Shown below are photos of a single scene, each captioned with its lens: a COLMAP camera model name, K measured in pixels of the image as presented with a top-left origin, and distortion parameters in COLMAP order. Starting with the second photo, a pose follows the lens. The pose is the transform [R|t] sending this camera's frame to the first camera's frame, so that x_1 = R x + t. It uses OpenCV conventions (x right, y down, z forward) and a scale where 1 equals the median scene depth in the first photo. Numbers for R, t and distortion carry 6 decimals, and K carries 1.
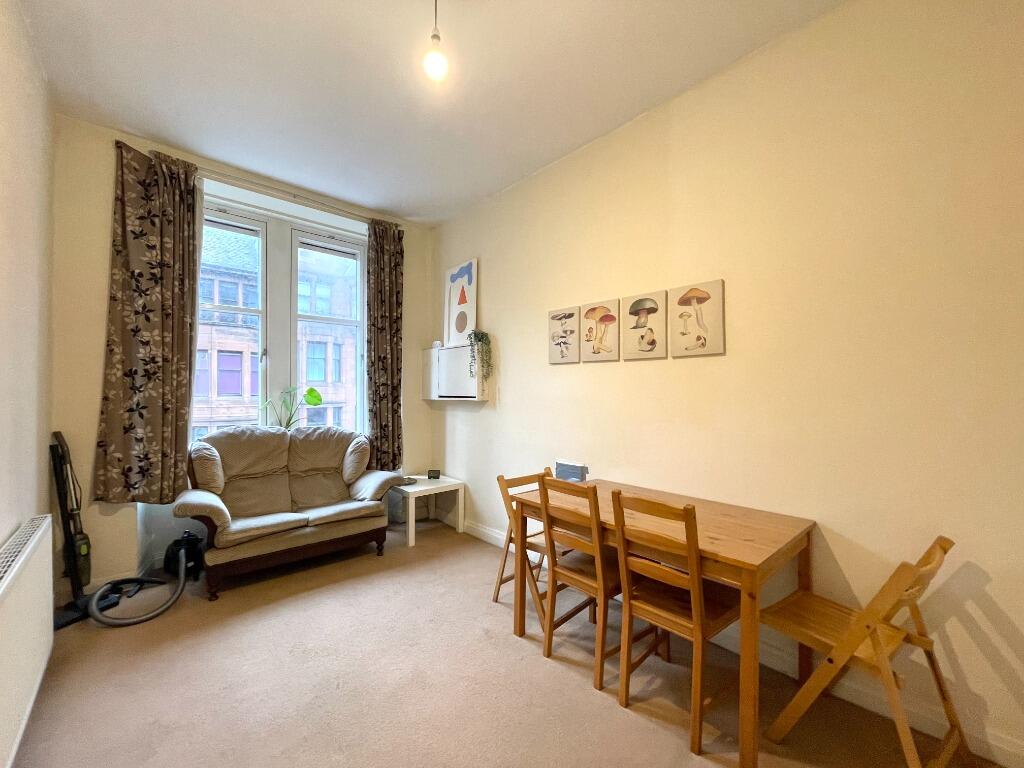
lens RADIAL K [[415.3, 0, 511.4], [0, 415.3, 388.4], [0, 0, 1]] dist [0.001029, -0.000219]
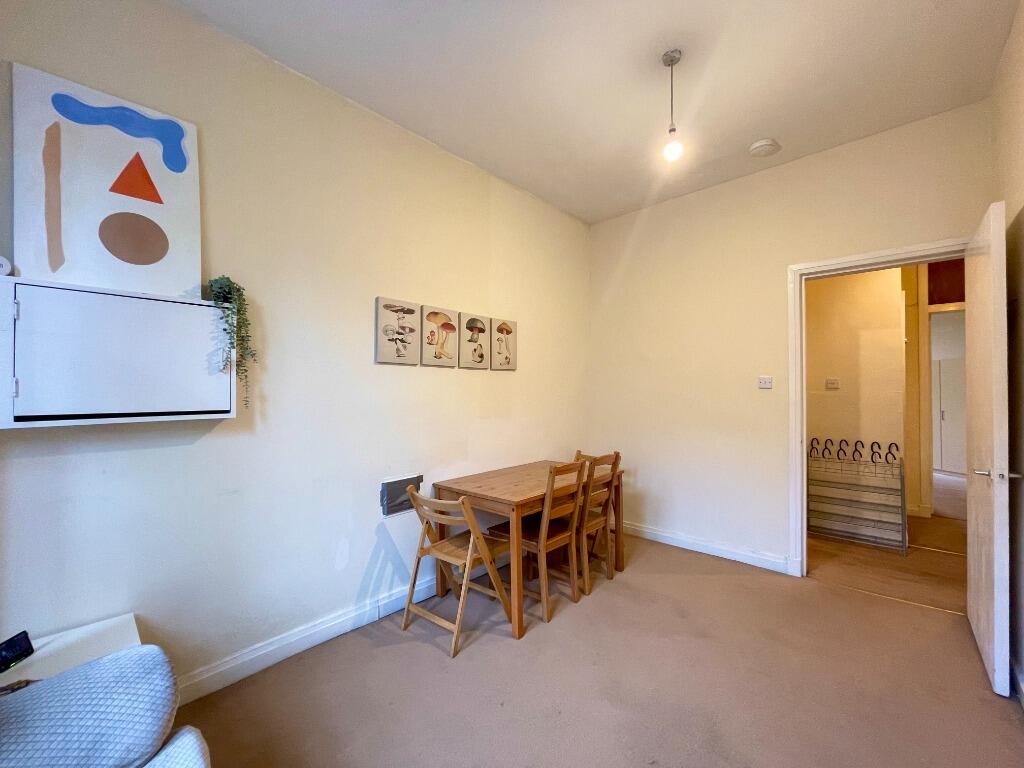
lens RADIAL K [[415.3, 0, 511.6], [0, 415.3, 387.0], [0, 0, 1]] dist [0.001029, -0.000219]
pose [[-0.094750, 0.006435, 0.995480, -0.808277], [-0.003000, 0.999973, -0.006749, -0.007802], [-0.995497, -0.003626, -0.094728, 0.911279]]
